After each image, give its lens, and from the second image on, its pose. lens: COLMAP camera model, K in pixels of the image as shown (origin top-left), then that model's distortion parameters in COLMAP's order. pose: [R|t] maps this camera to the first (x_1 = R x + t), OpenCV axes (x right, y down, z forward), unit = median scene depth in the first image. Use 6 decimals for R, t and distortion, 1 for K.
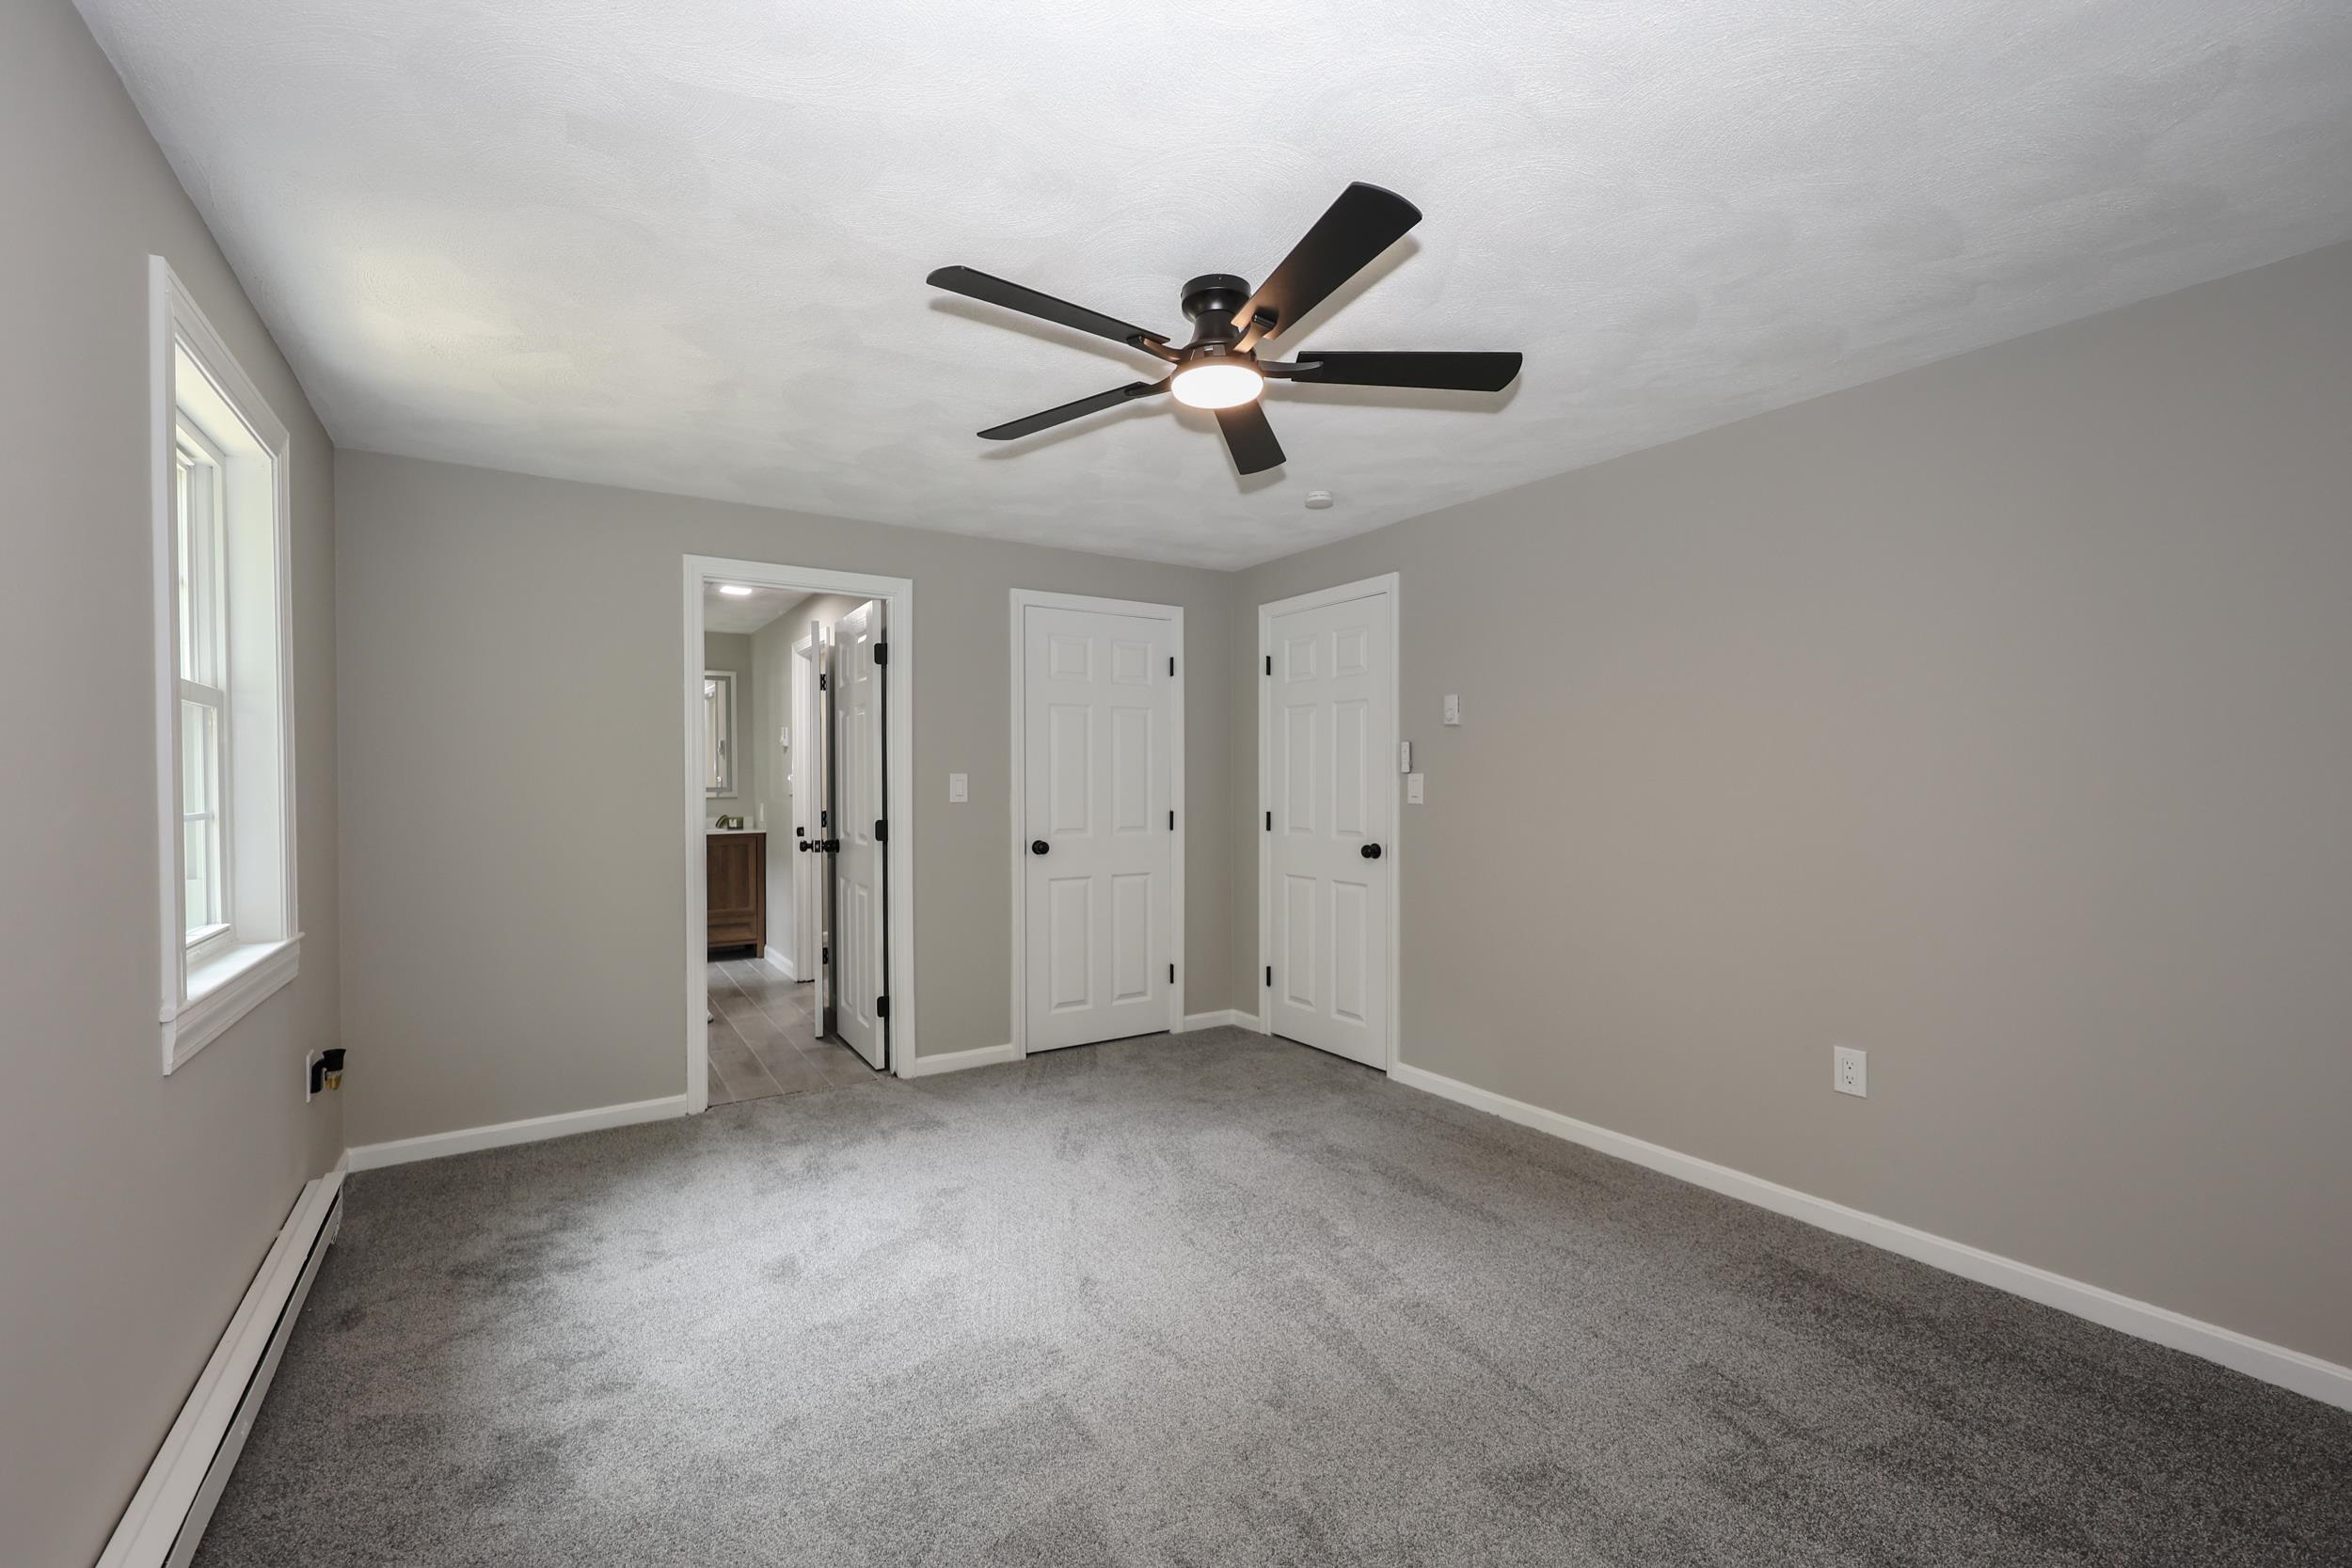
lens RADIAL K [[974.6, 0, 1190.7], [0, 974.6, 787.8], [0, 0, 1]] dist [-0.000577, 0.001110]
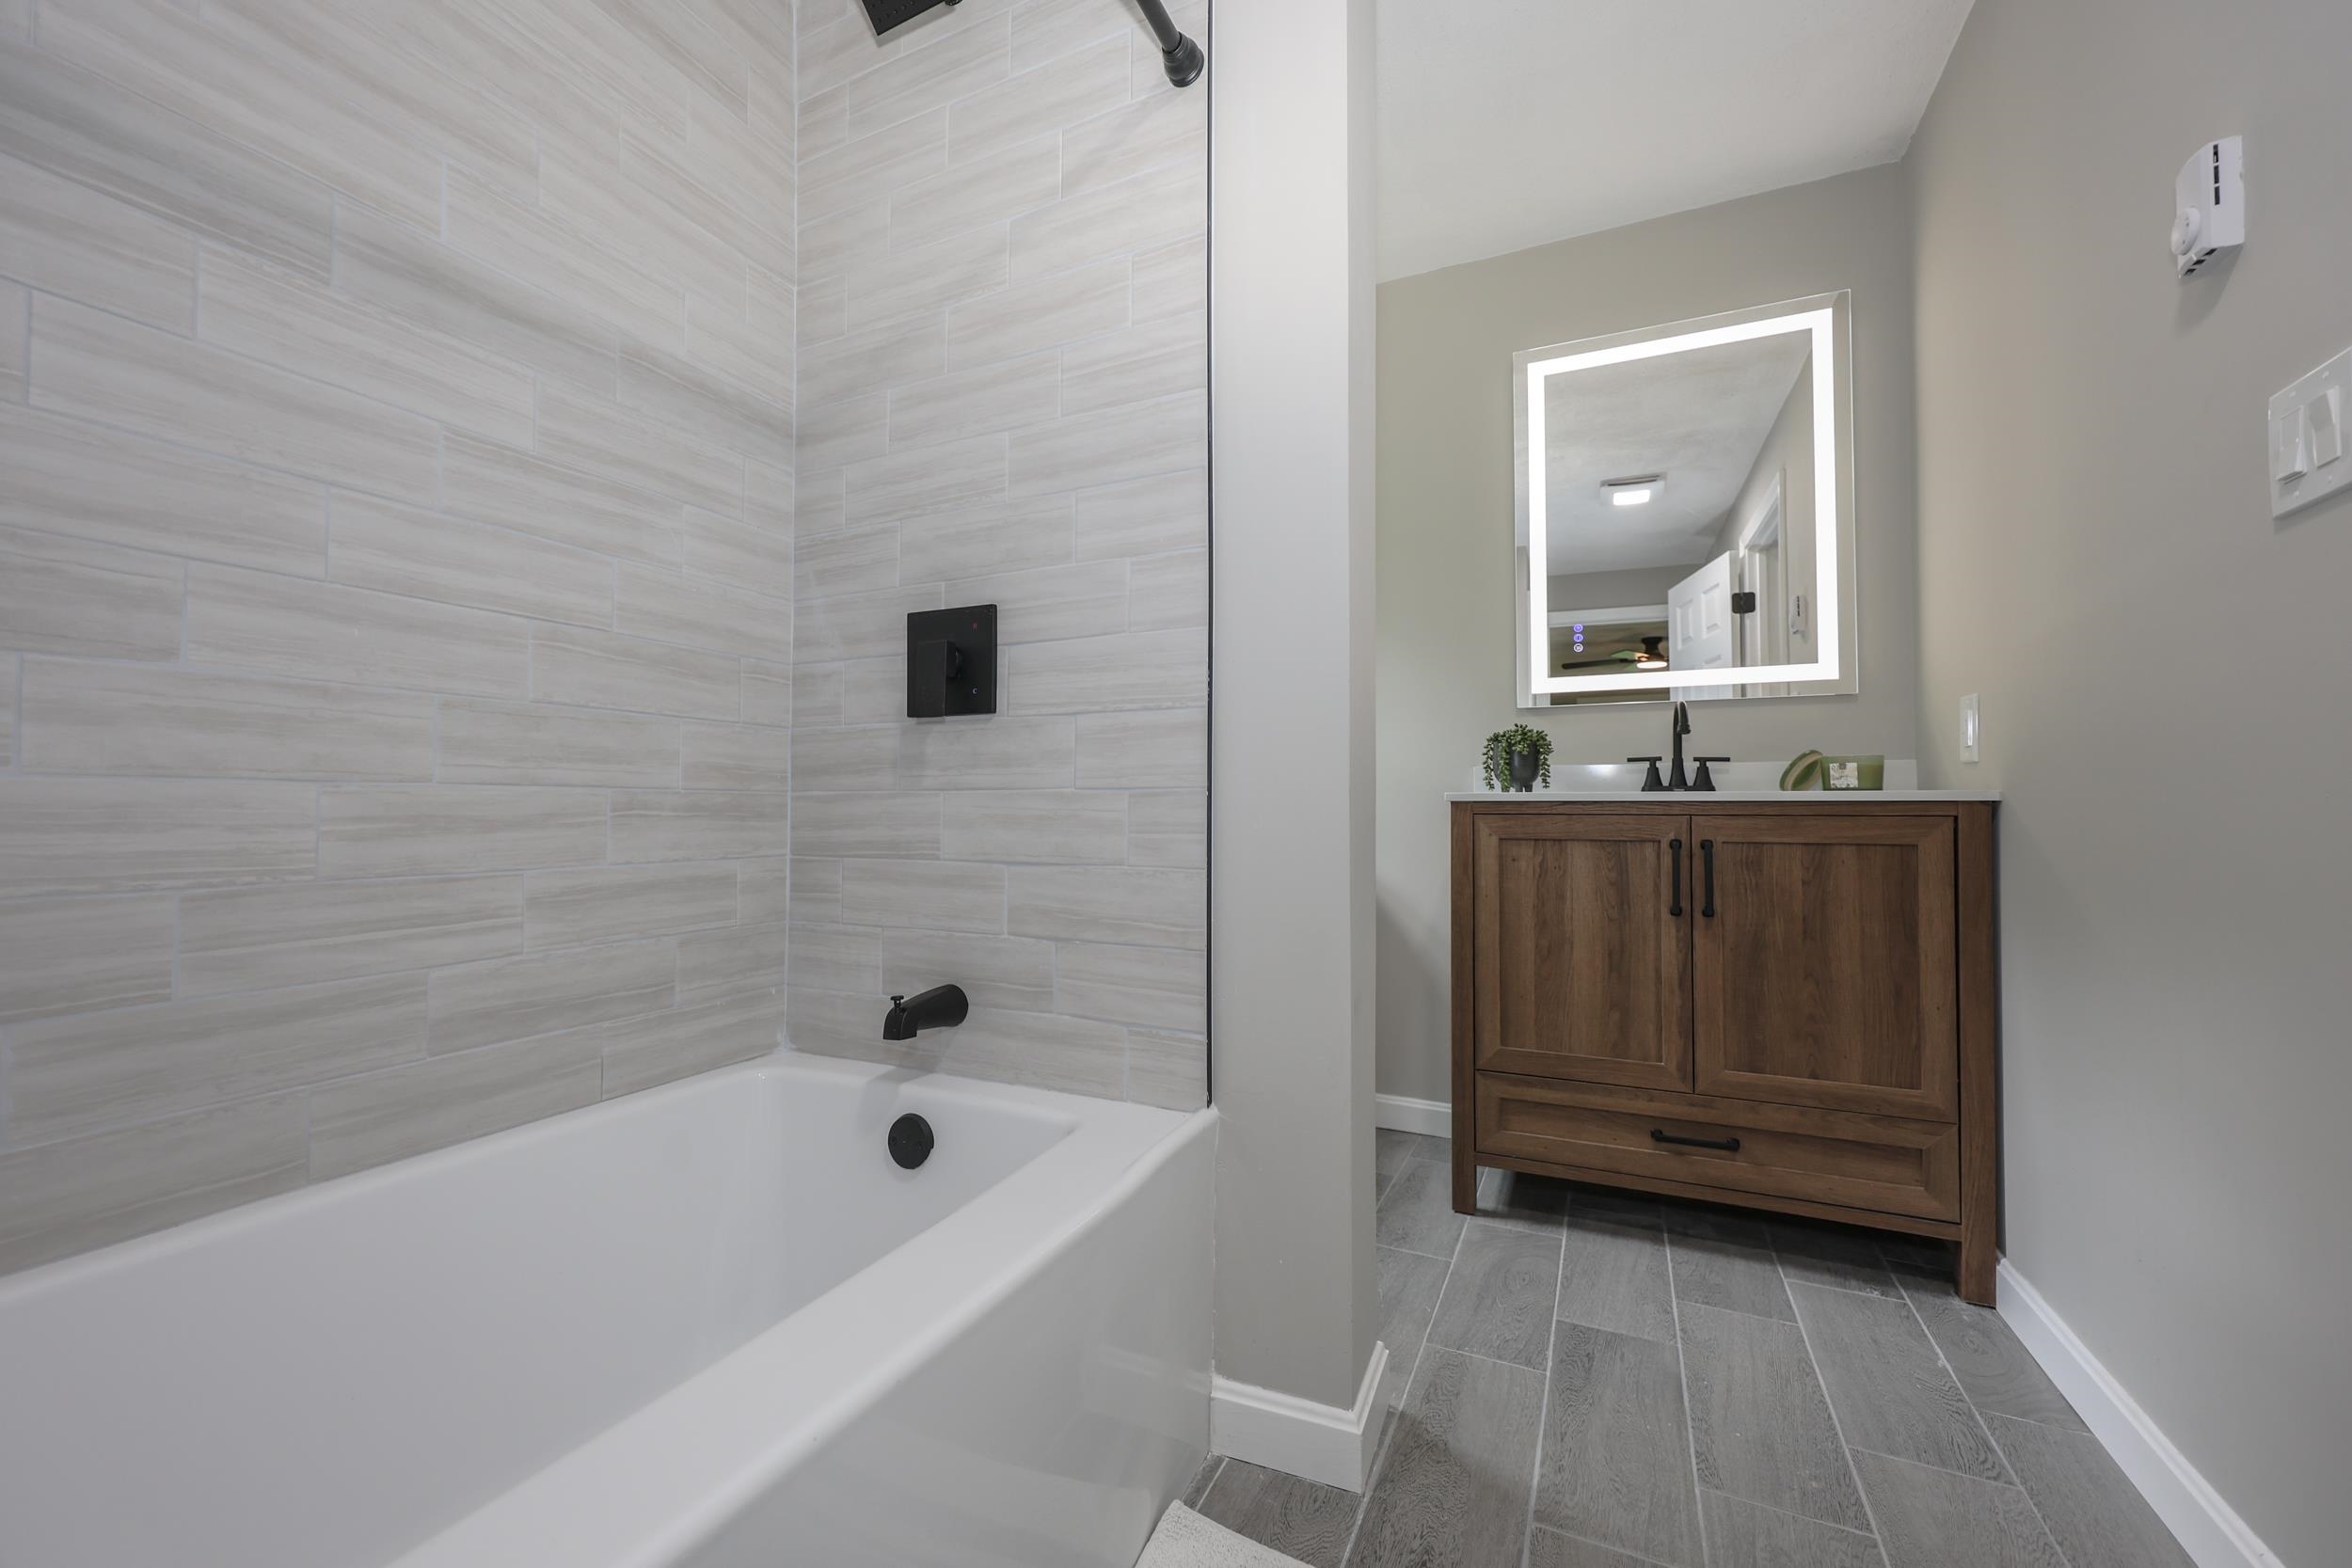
lens RADIAL K [[948.7, 0, 1158.9], [0, 948.7, 790.2], [0, 0, 1]] dist [0.000805, 0.001433]
pose [[0.518987, -0.008718, -0.854738, -0.337429], [-0.011865, 0.999778, -0.017402, 0.049575], [0.854700, 0.019173, 0.518768, 0.685445]]
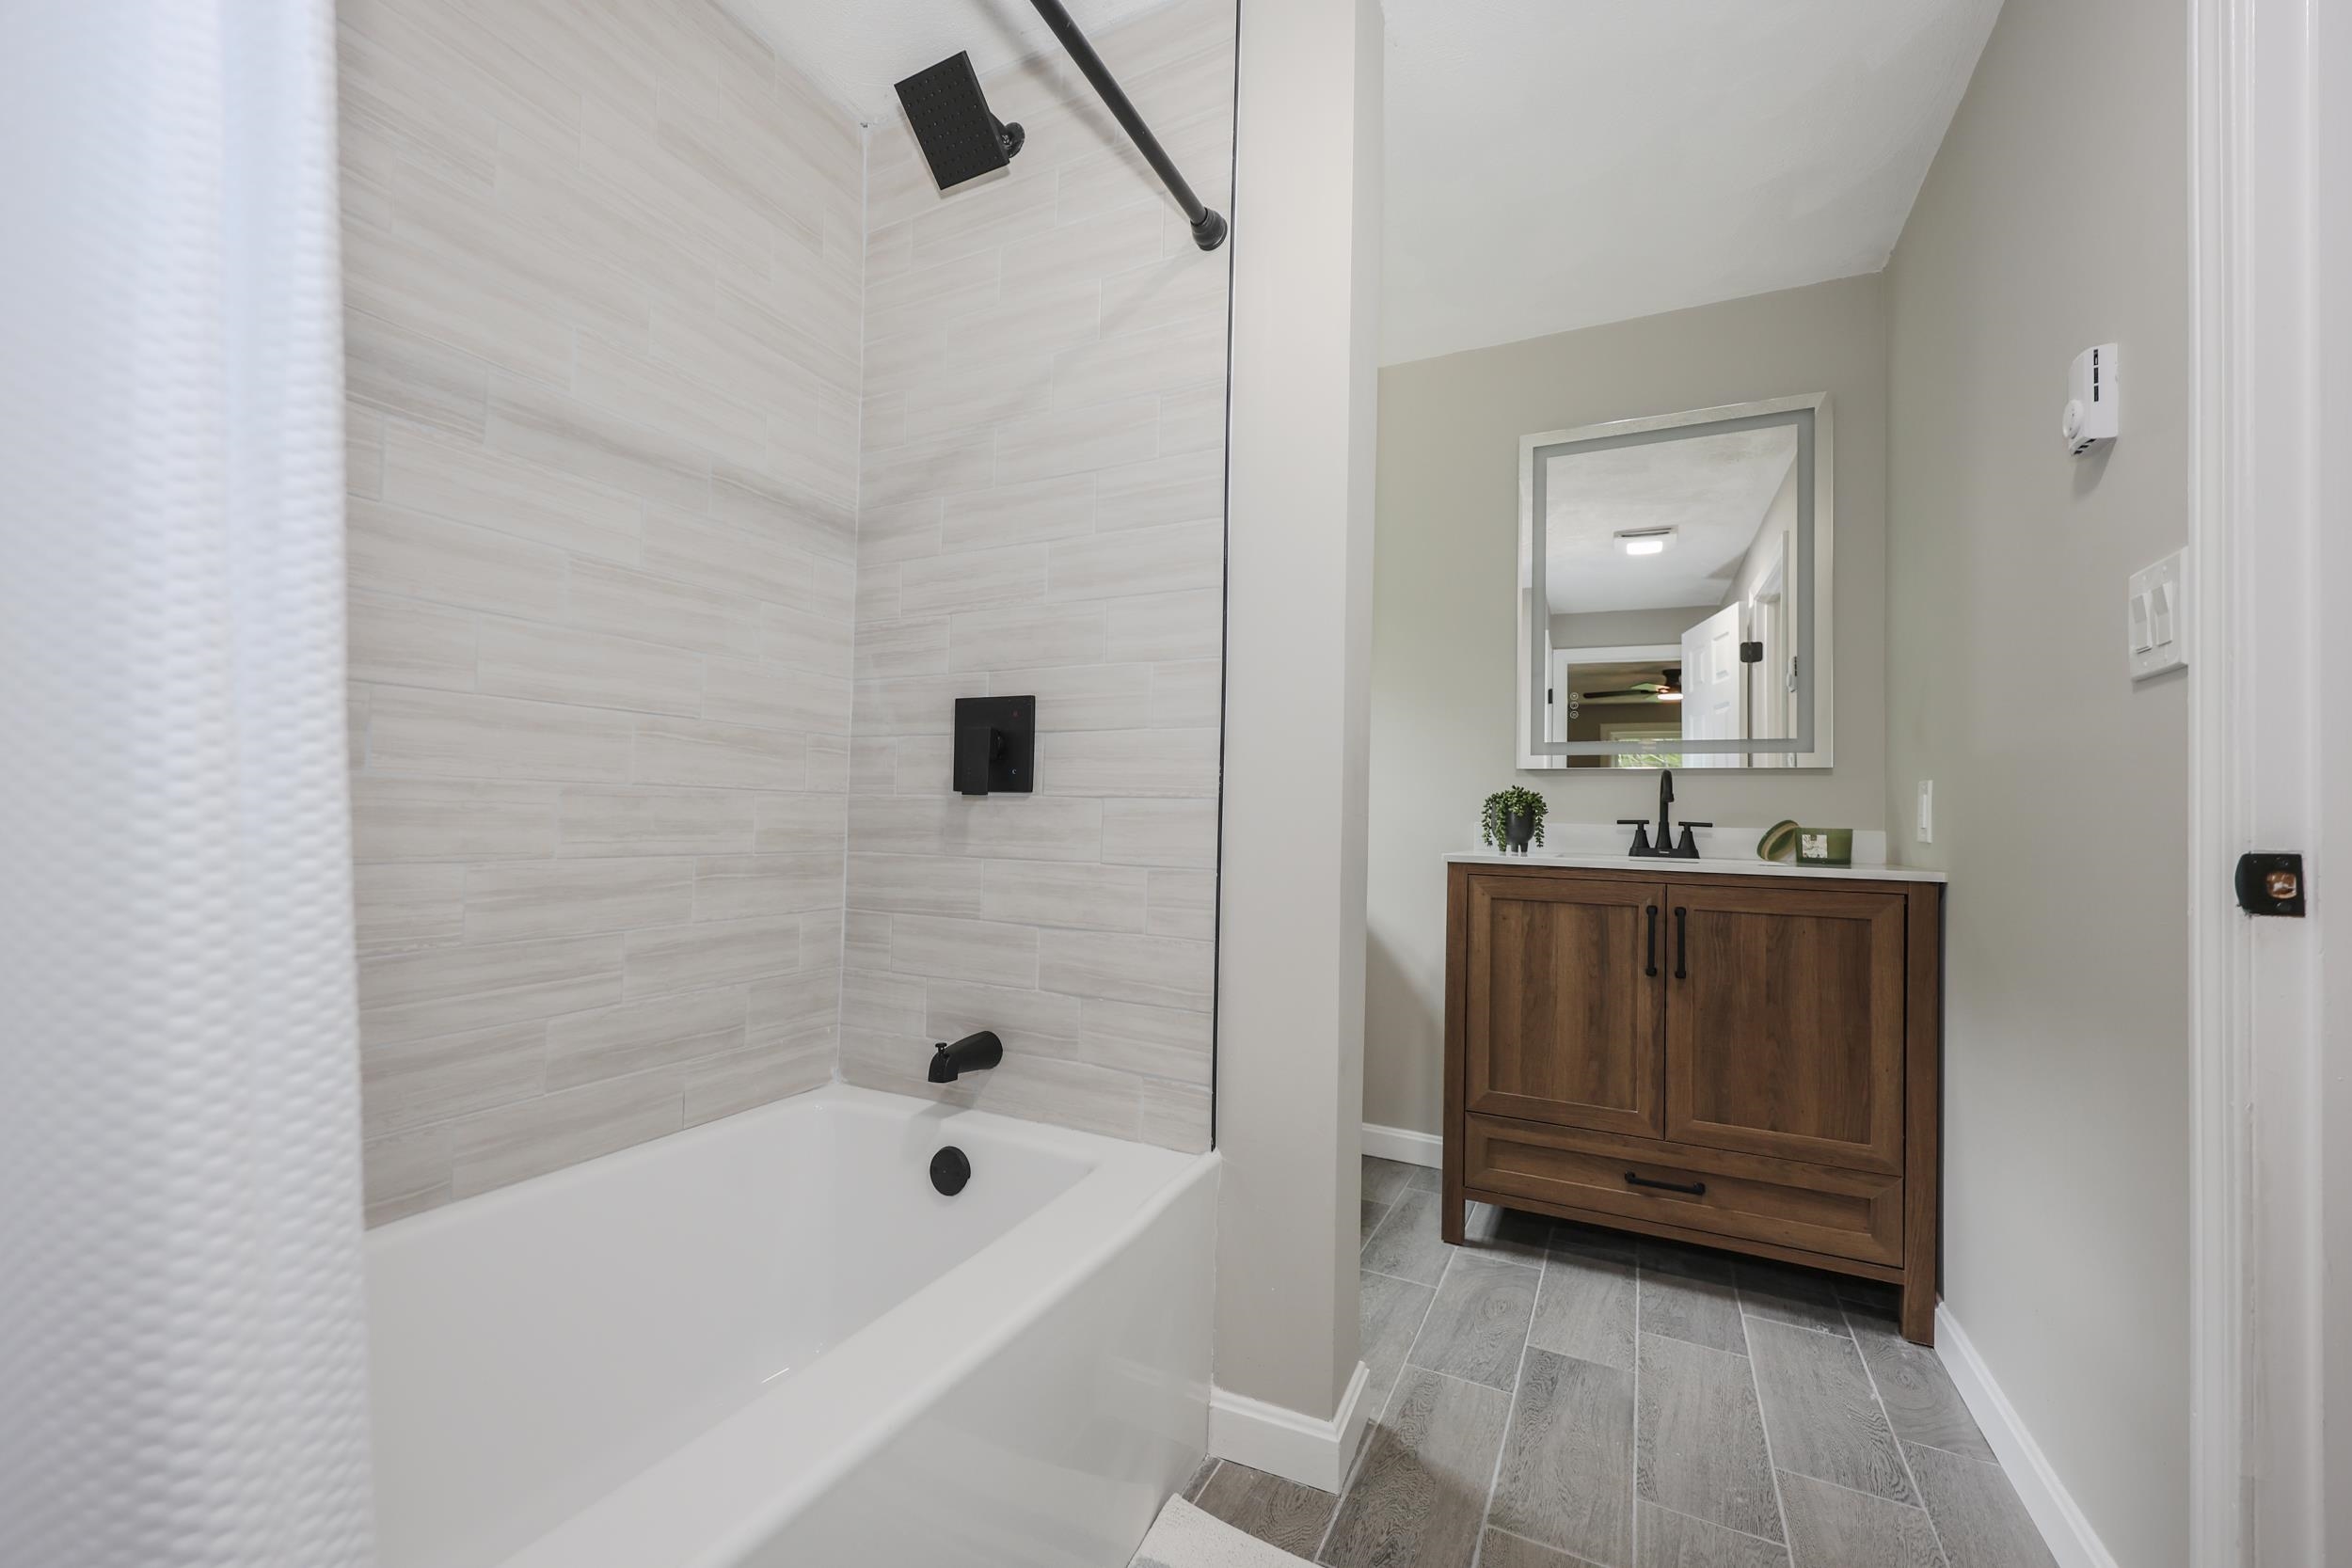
lens RADIAL K [[948.7, 0, 1167.3], [0, 948.7, 793.6], [0, 0, 1]] dist [0.000805, 0.001433]
pose [[0.502764, -0.001227, -0.864423, -0.313731], [-0.032127, 0.999282, -0.020104, 0.033181], [0.863827, 0.037878, 0.502363, 0.673223]]
